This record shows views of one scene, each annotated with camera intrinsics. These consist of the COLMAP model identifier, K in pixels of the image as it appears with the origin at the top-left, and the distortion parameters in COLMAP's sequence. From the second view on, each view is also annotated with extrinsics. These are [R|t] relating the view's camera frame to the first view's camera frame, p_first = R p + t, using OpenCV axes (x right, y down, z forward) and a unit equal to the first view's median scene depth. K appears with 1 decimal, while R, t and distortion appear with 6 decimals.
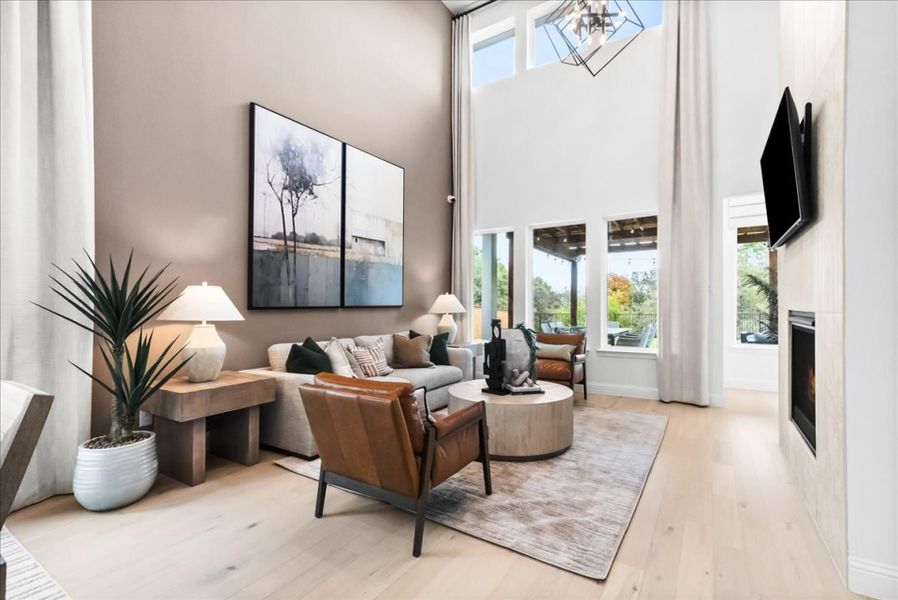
lens RADIAL K [[408.6, 0, 460.1], [0, 408.6, 295.9], [0, 0, 1]] dist [-0.007156, 0.000598]
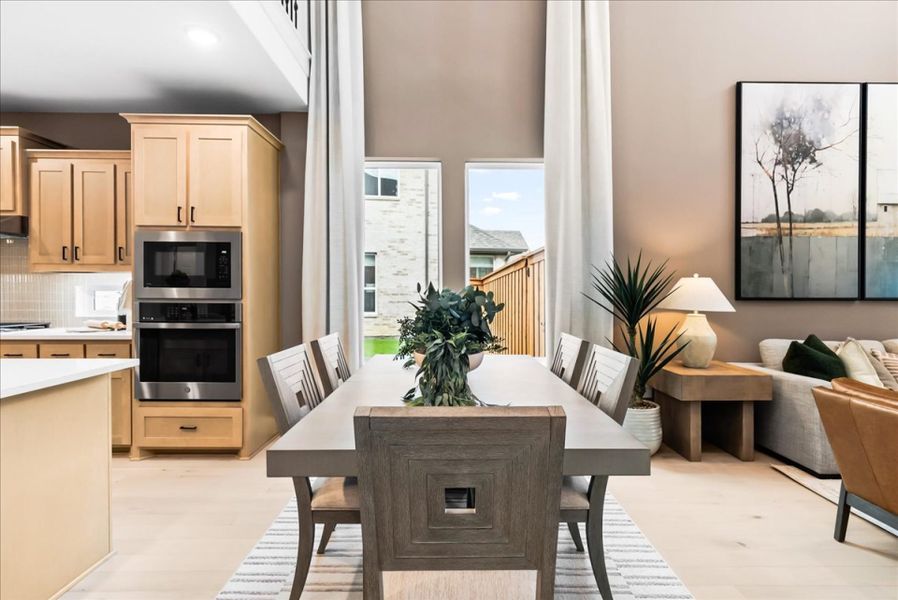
lens RADIAL K [[446.6, 0, 453.0], [0, 446.6, 288.6], [0, 0, 1]] dist [0.001978, -0.001106]
pose [[0.538281, 0.001740, -0.842764, 0.009419], [0.012012, 0.999880, 0.009736, -0.012711], [0.842680, -0.015364, 0.538196, -0.134351]]
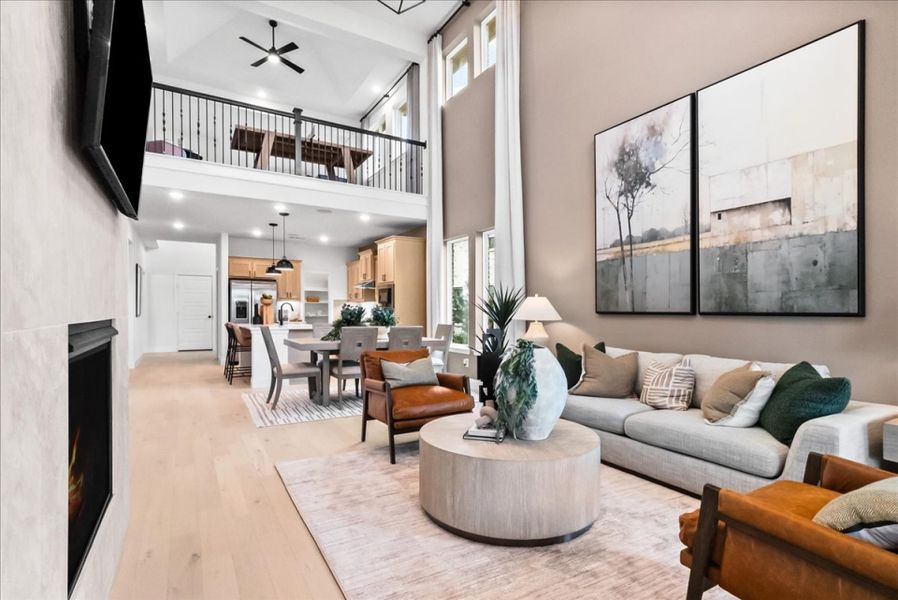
lens RADIAL K [[446.6, 0, 442.9], [0, 446.6, 311.6], [0, 0, 1]] dist [0.001978, -0.001106]
pose [[-0.472801, 0.002051, -0.881167, 0.865794], [0.012024, 0.999919, -0.004124, 0.028975], [0.881087, -0.012545, -0.472787, 1.294864]]
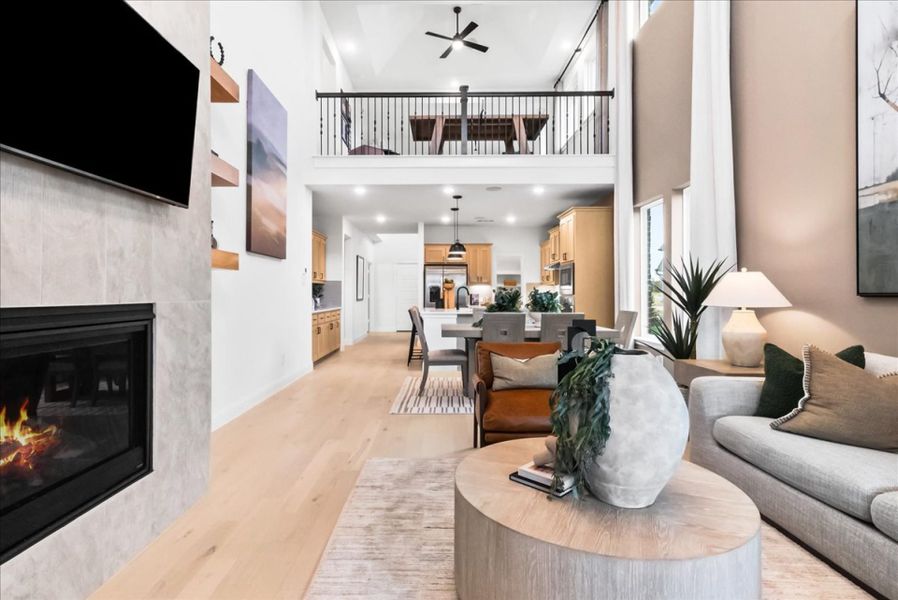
lens RADIAL K [[446.6, 0, 440.3], [0, 446.6, 294.9], [0, 0, 1]] dist [0.001978, -0.001106]
pose [[-0.860518, 0.004726, -0.509398, 0.520644], [0.013683, 0.999811, -0.013838, 0.033405], [0.509236, -0.018878, -0.860420, 1.373397]]
